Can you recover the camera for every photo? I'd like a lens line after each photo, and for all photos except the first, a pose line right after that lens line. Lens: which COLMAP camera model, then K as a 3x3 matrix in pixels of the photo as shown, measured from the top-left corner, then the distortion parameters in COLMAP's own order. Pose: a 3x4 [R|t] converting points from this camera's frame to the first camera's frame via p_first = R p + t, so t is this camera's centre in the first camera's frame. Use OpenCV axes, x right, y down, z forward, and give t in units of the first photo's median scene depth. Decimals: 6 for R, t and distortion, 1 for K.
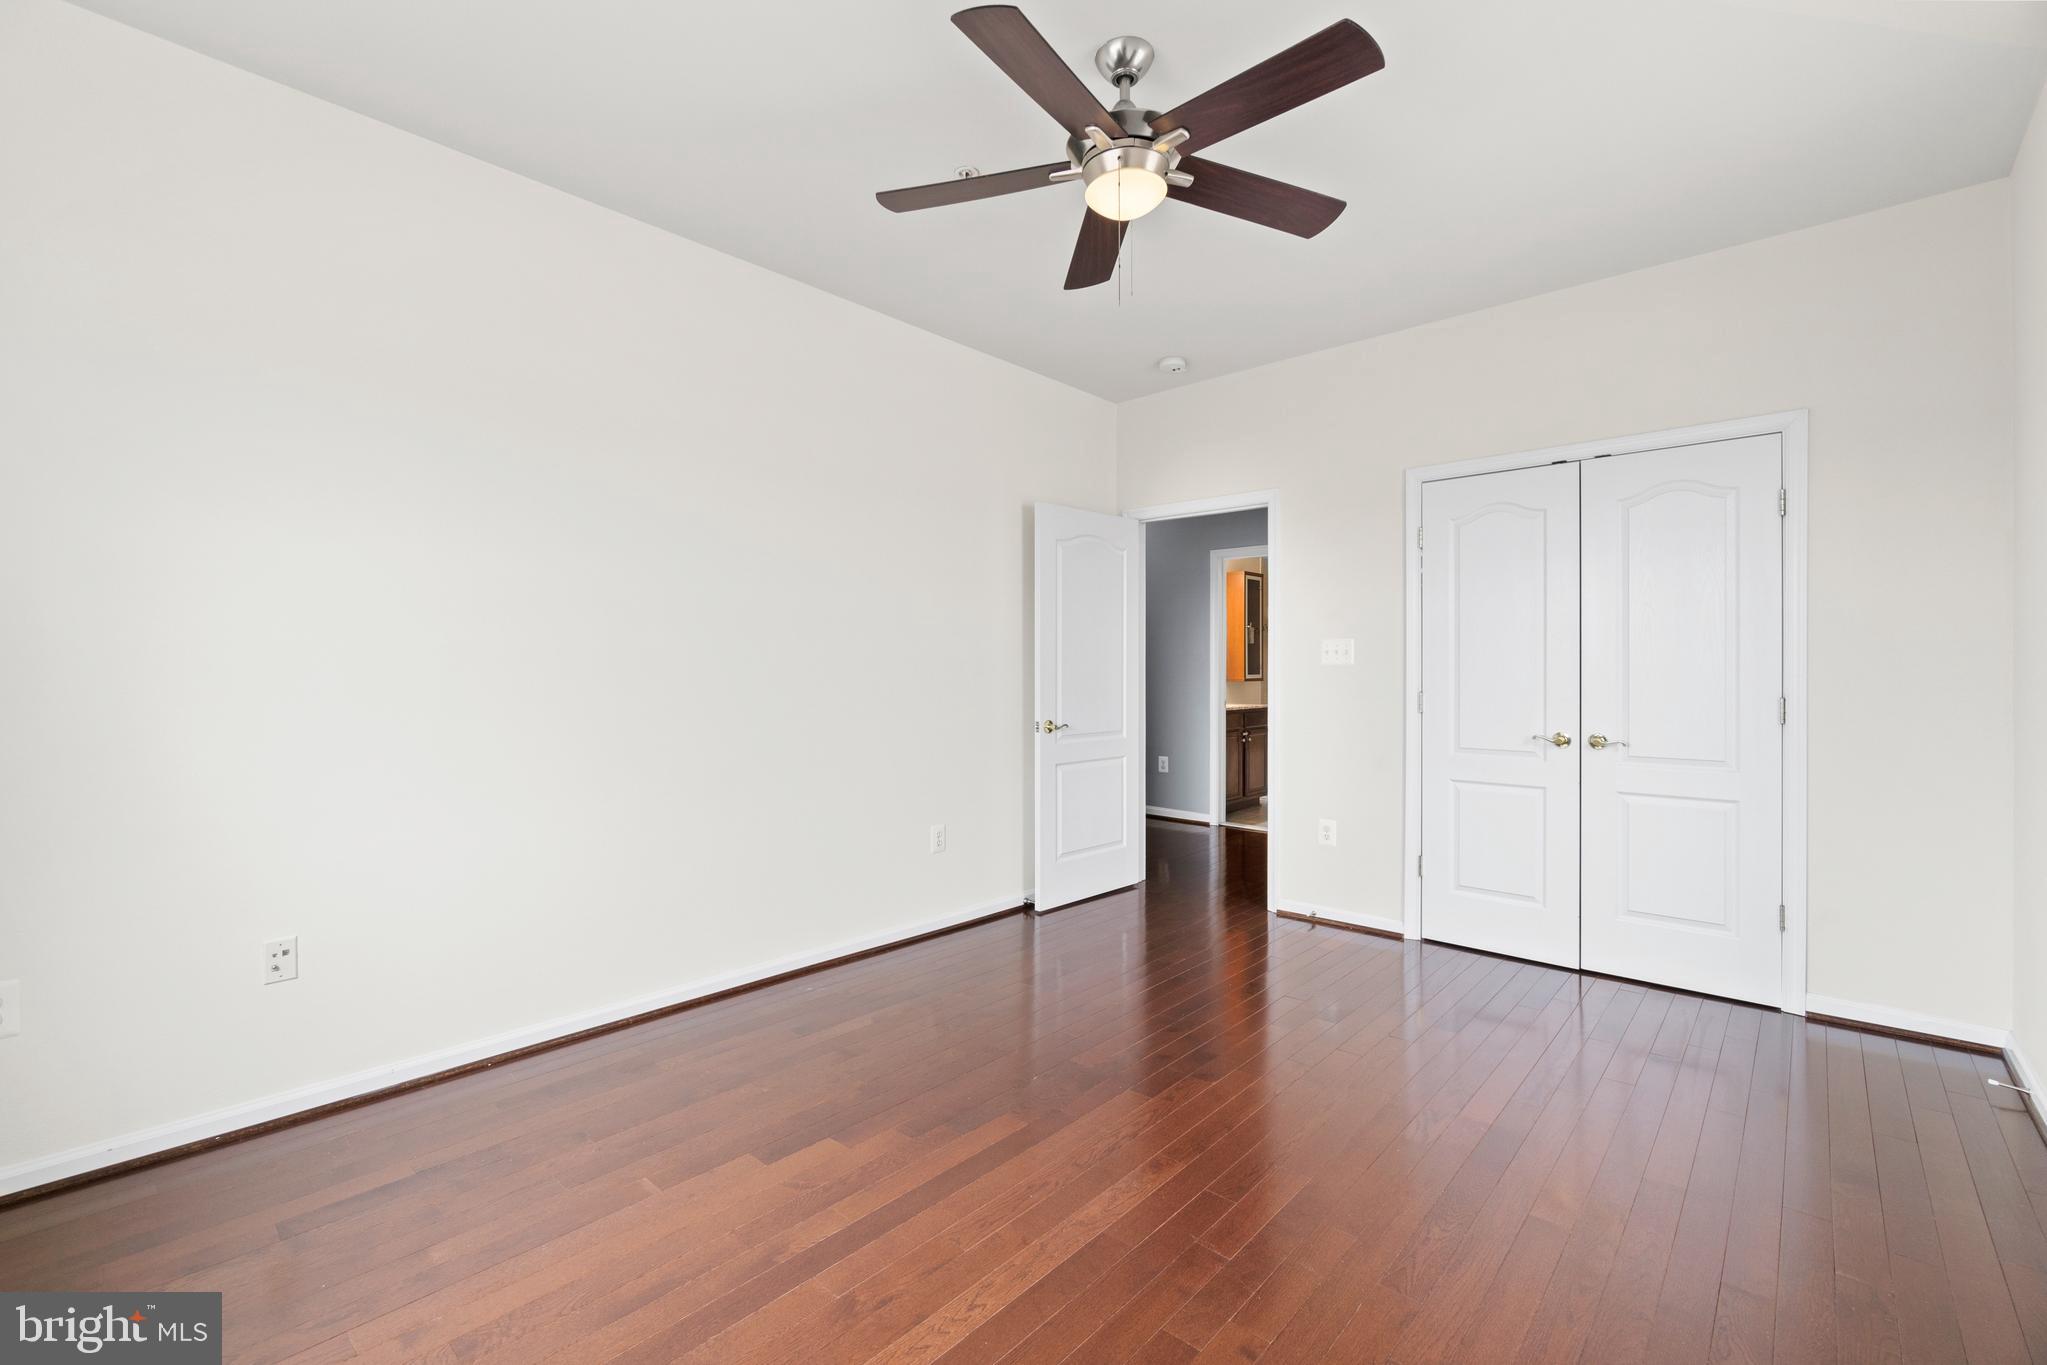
lens RADIAL K [[891.9, 0, 1021.4], [0, 891.9, 657.4], [0, 0, 1]] dist [-0.000925, -0.000075]
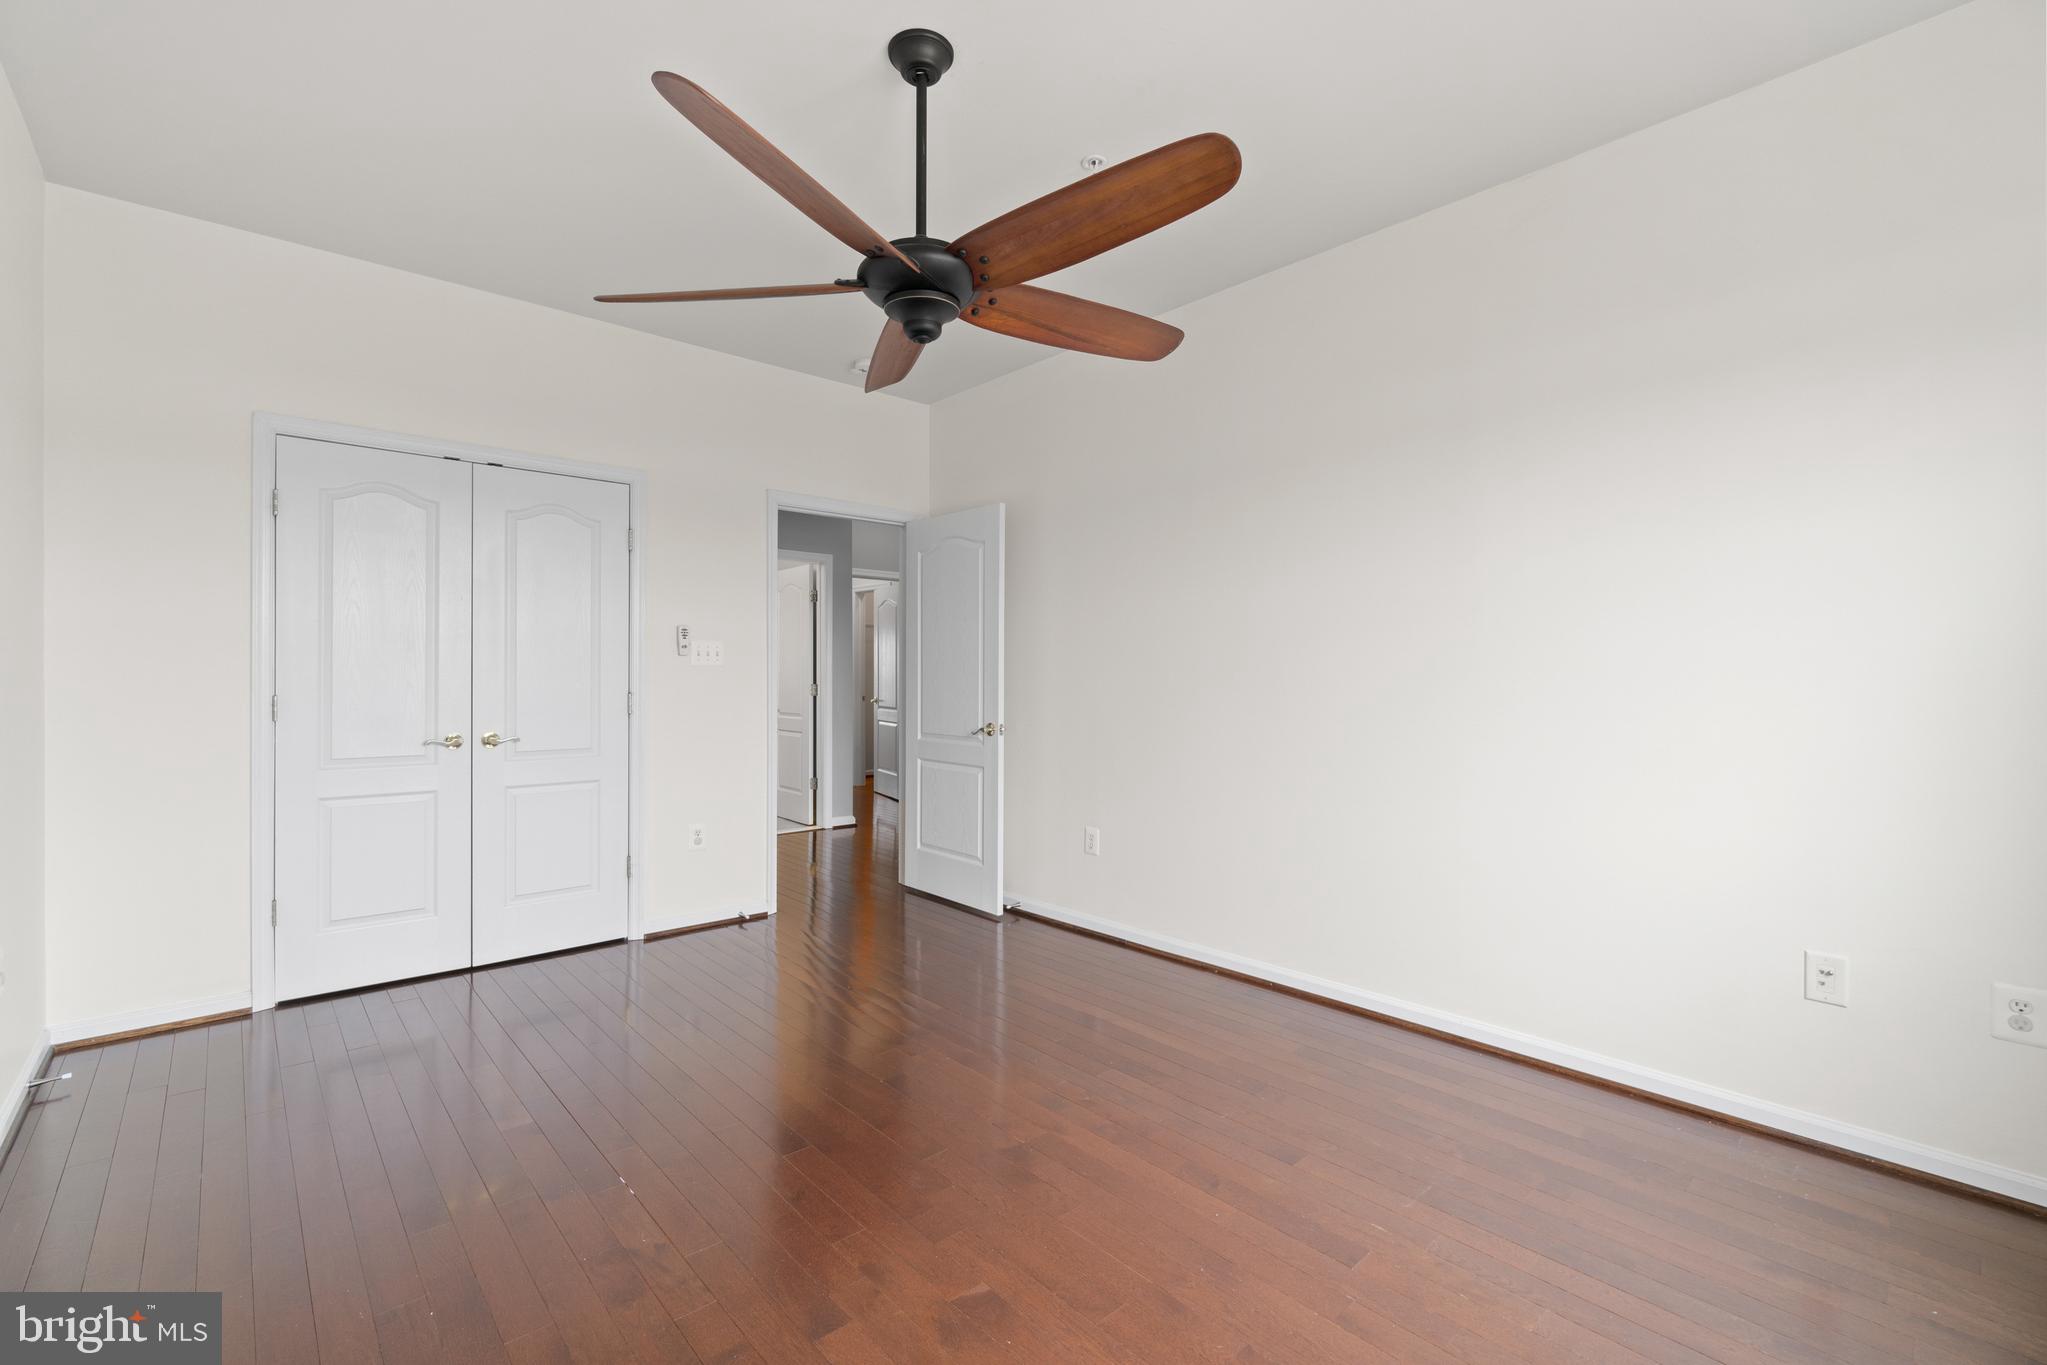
lens RADIAL K [[890.1, 0, 1036.6], [0, 890.1, 682.0], [0, 0, 1]] dist [-0.000415, 0.000215]
pose [[0.105714, -0.010943, 0.994336, -0.301658], [-0.019125, 0.999732, 0.013035, 0.002769], [-0.994213, -0.020395, 0.105477, 0.270022]]
